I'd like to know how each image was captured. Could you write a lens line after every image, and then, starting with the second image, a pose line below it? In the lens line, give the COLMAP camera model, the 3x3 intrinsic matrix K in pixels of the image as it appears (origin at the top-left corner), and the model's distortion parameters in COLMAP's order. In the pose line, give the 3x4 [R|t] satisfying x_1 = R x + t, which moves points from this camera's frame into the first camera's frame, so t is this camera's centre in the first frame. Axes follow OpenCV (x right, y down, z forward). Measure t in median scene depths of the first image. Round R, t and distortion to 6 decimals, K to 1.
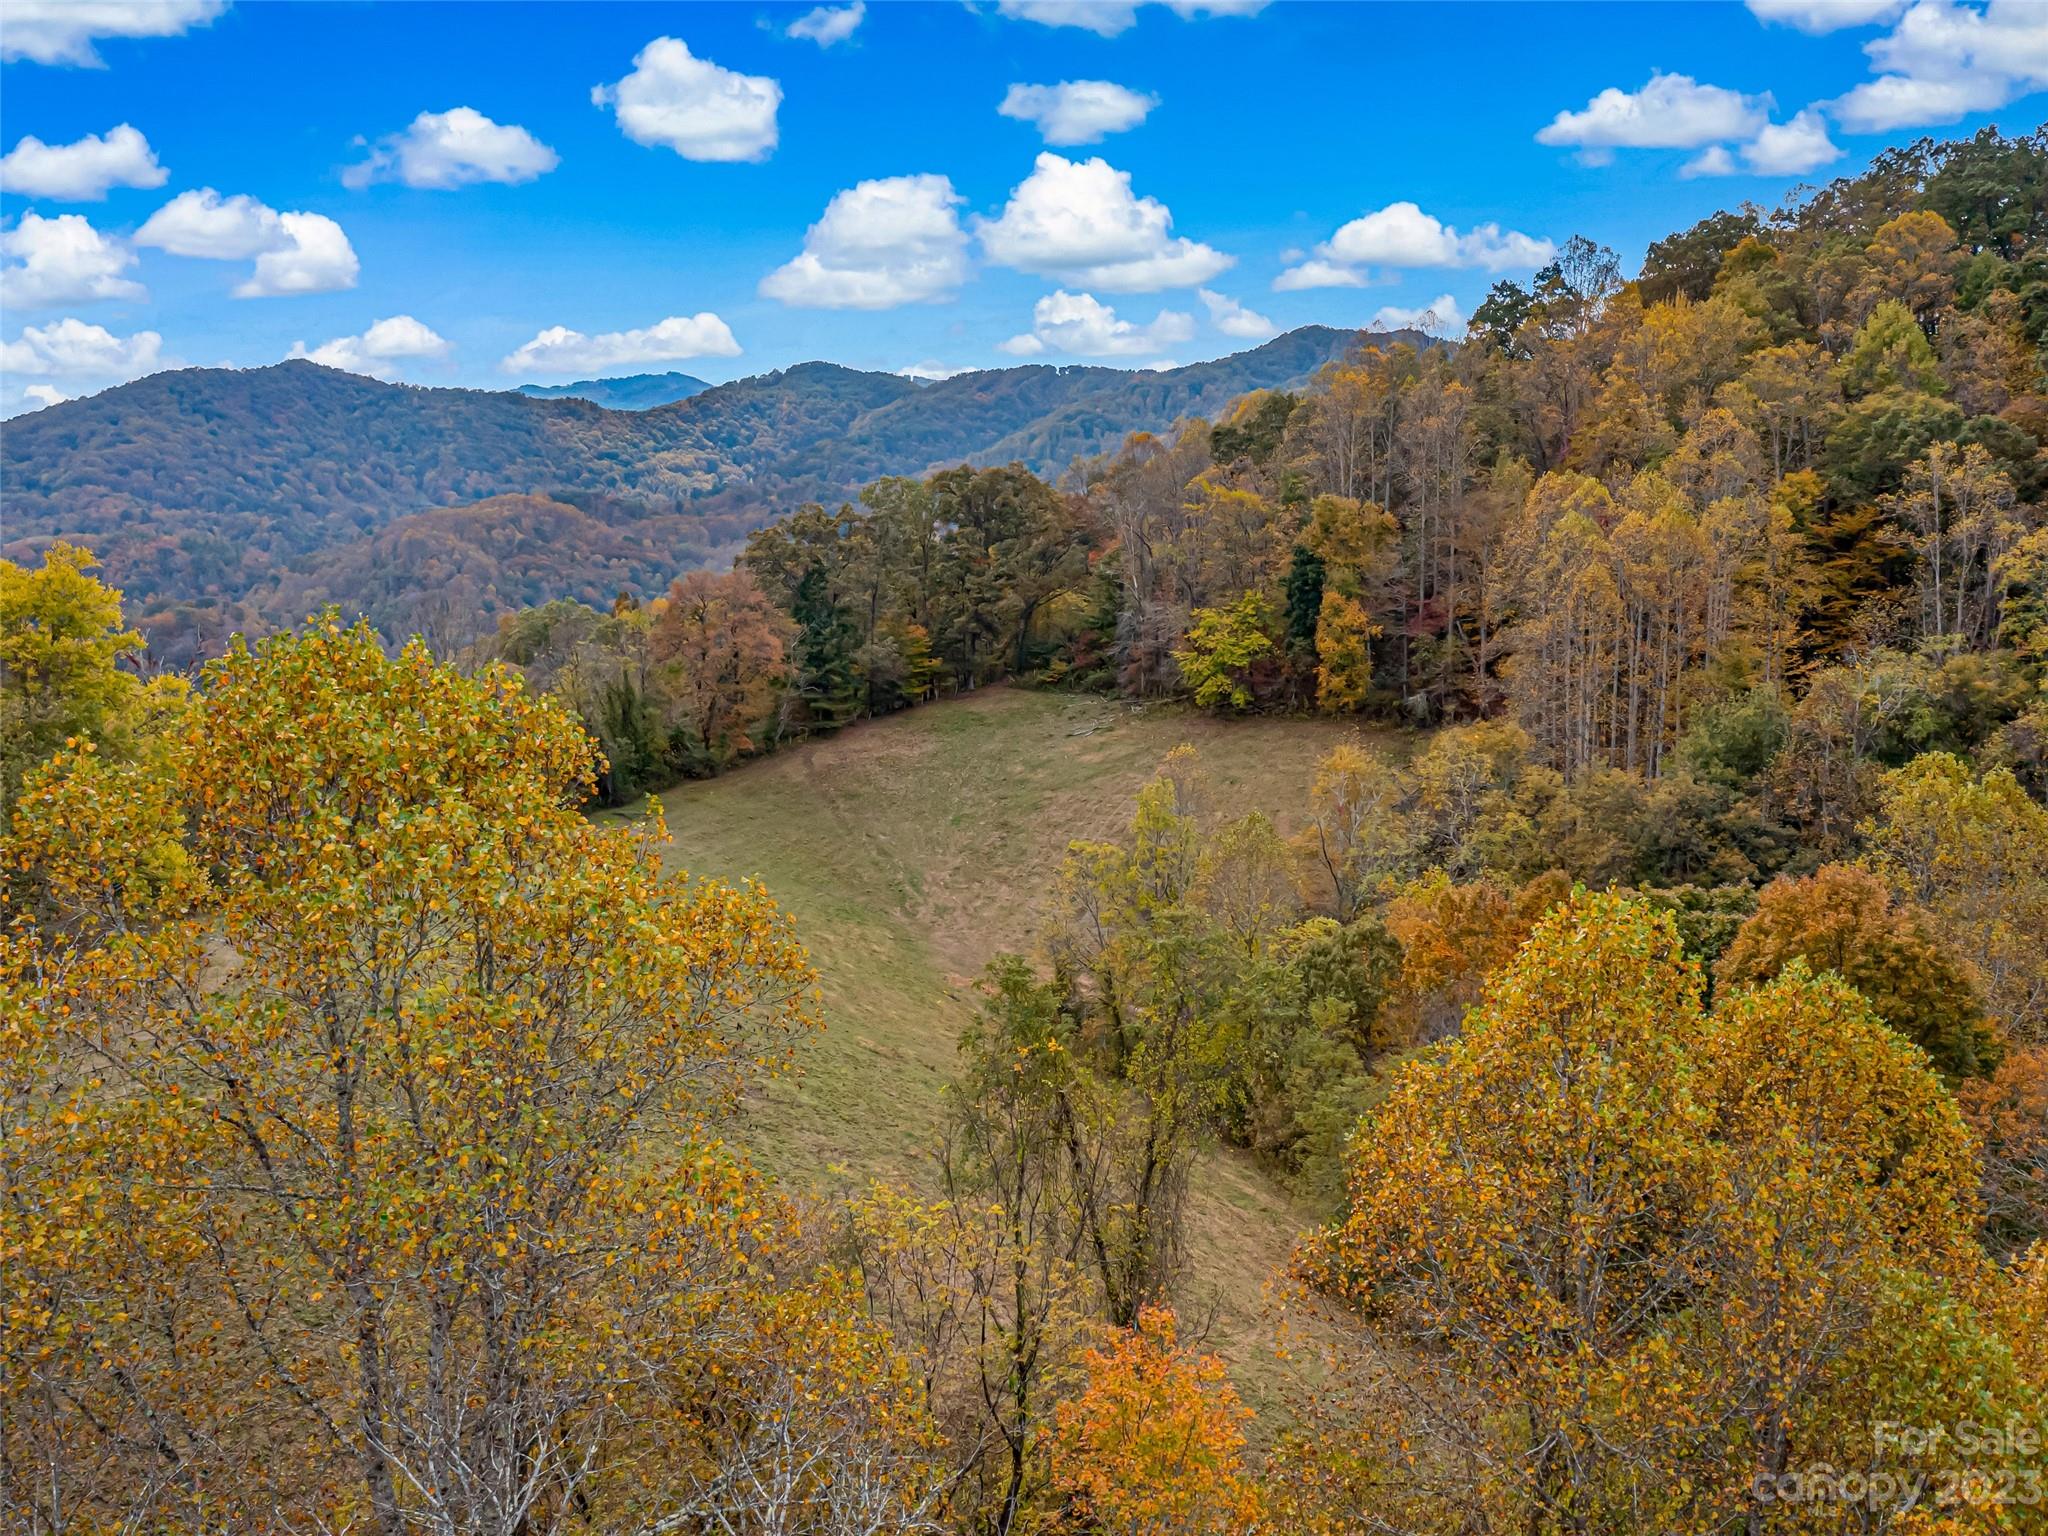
lens RADIAL K [[1661.8, 0, 1024.0], [0, 1661.8, 768.0], [0, 0, 1]] dist [-0.032480, 0.012991]
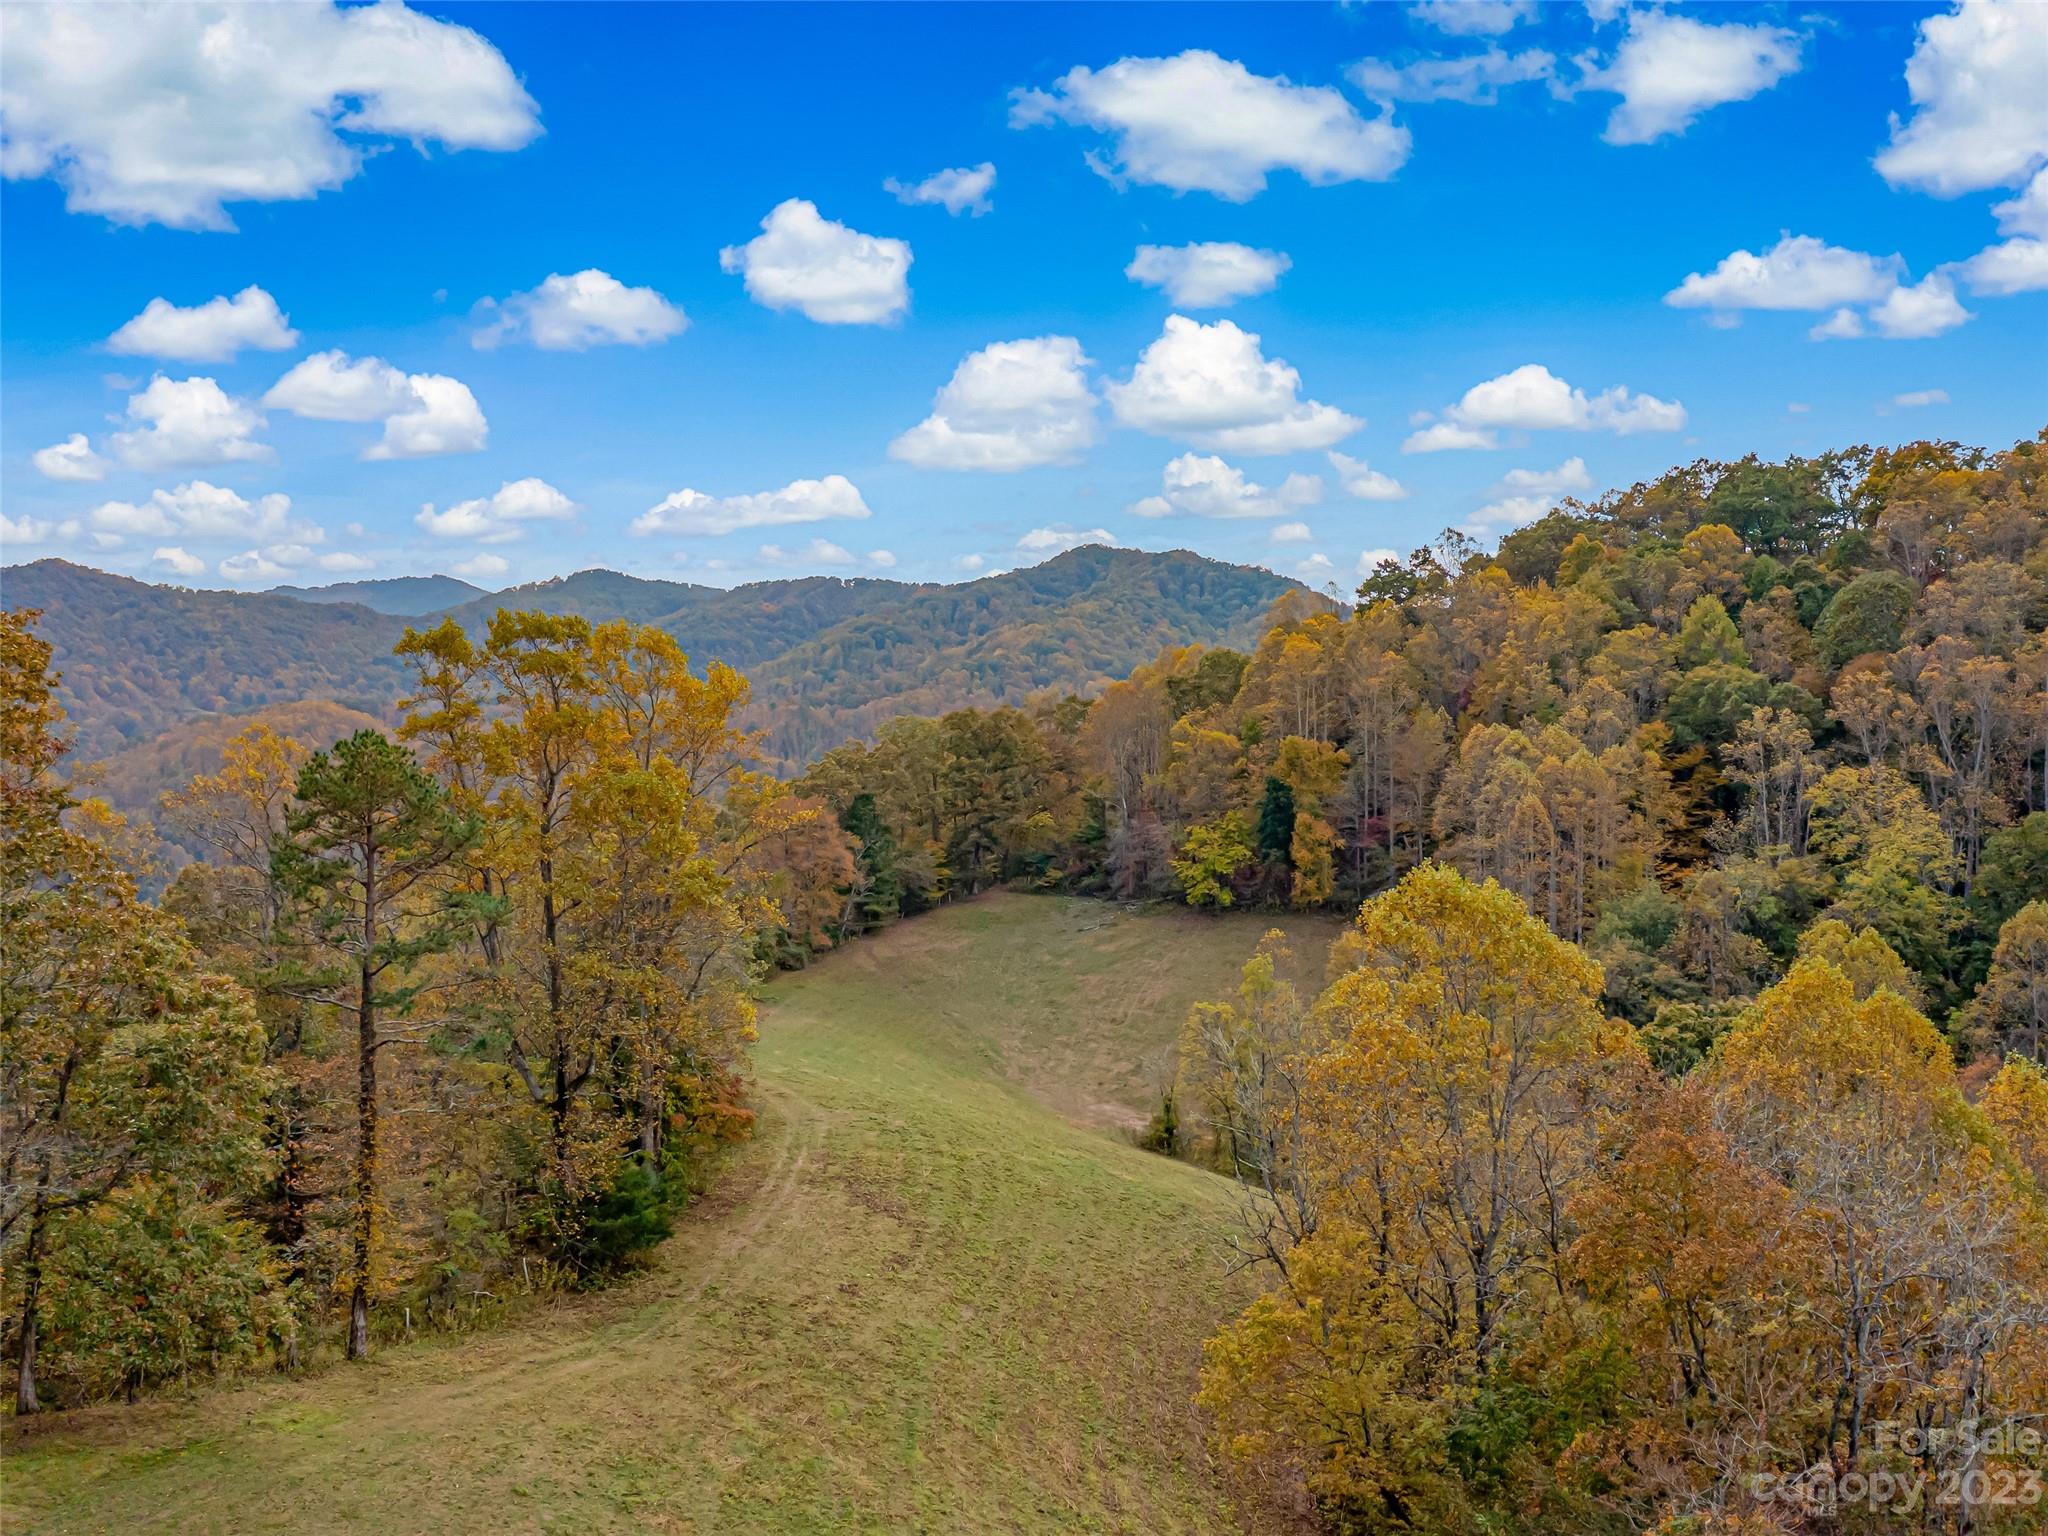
lens RADIAL K [[1661.8, 0, 1024.0], [0, 1661.8, 768.0], [0, 0, 1]] dist [-0.032480, 0.012991]
pose [[0.991369, 0.000486, 0.131104, -0.192039], [0.015729, 0.992330, -0.122616, 0.012106], [-0.130158, 0.123619, 0.983757, -0.226524]]
